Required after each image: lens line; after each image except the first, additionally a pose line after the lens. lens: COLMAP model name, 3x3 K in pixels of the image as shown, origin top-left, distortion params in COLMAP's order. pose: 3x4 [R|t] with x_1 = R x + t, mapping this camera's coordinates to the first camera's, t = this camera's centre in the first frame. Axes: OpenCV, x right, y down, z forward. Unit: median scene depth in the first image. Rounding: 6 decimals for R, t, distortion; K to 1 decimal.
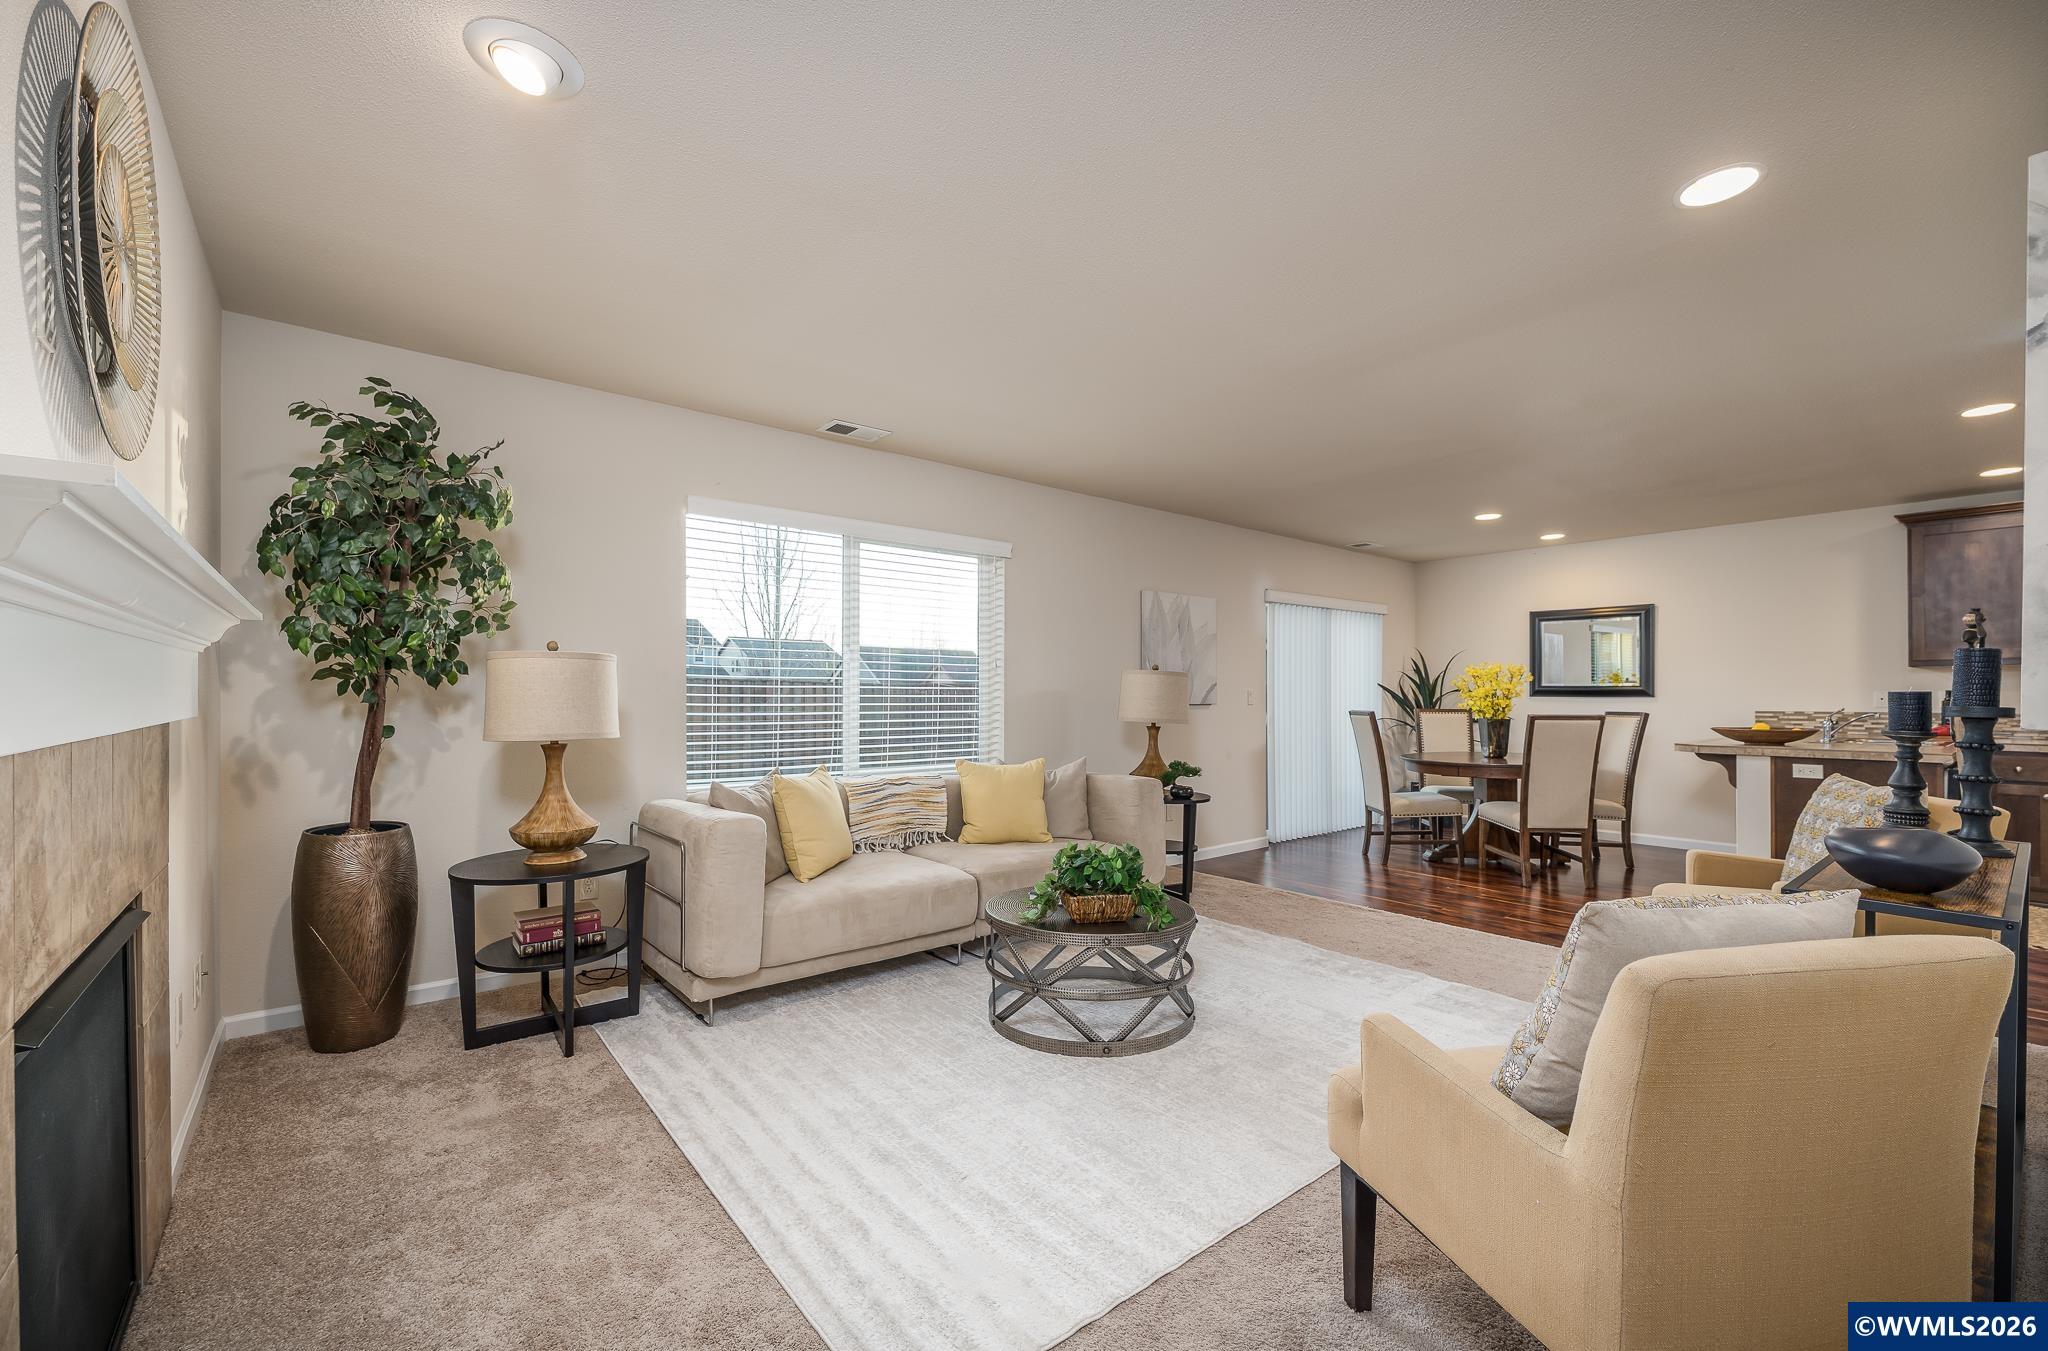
lens RADIAL K [[833.7, 0, 1023.7], [0, 833.7, 692.3], [0, 0, 1]] dist [0.000415, 0.000022]
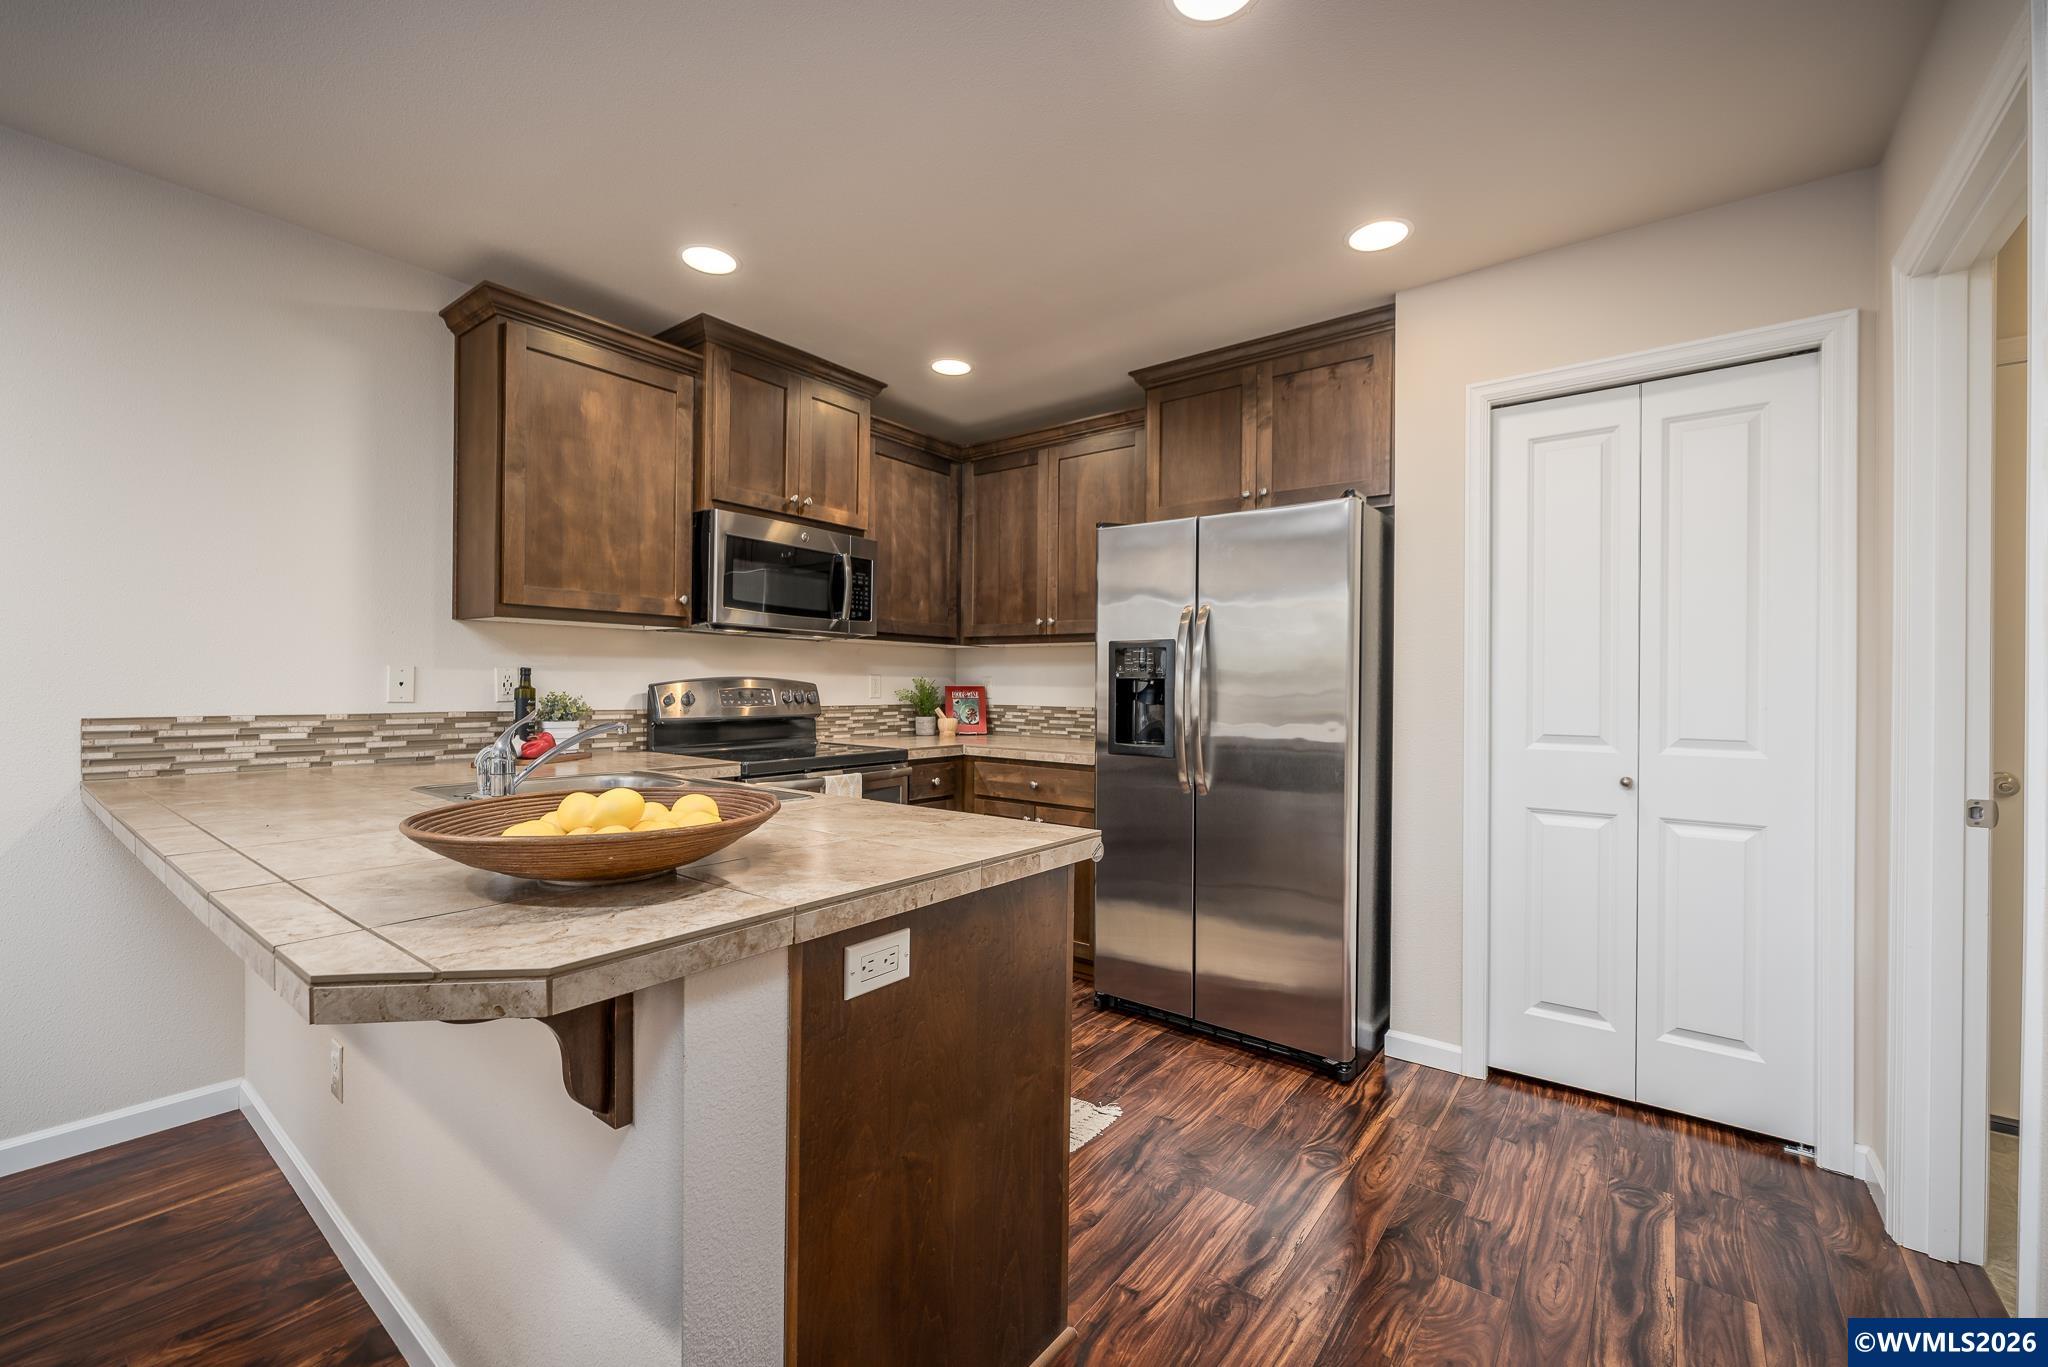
lens RADIAL K [[836.2, 0, 1024.6], [0, 836.2, 686.3], [0, 0, 1]] dist [0.000299, 0.000012]
pose [[-0.217268, -0.003452, 0.976106, 0.550874], [-0.013891, 0.999903, 0.000444, 0.004732], [-0.976013, -0.013463, -0.217294, 0.834645]]
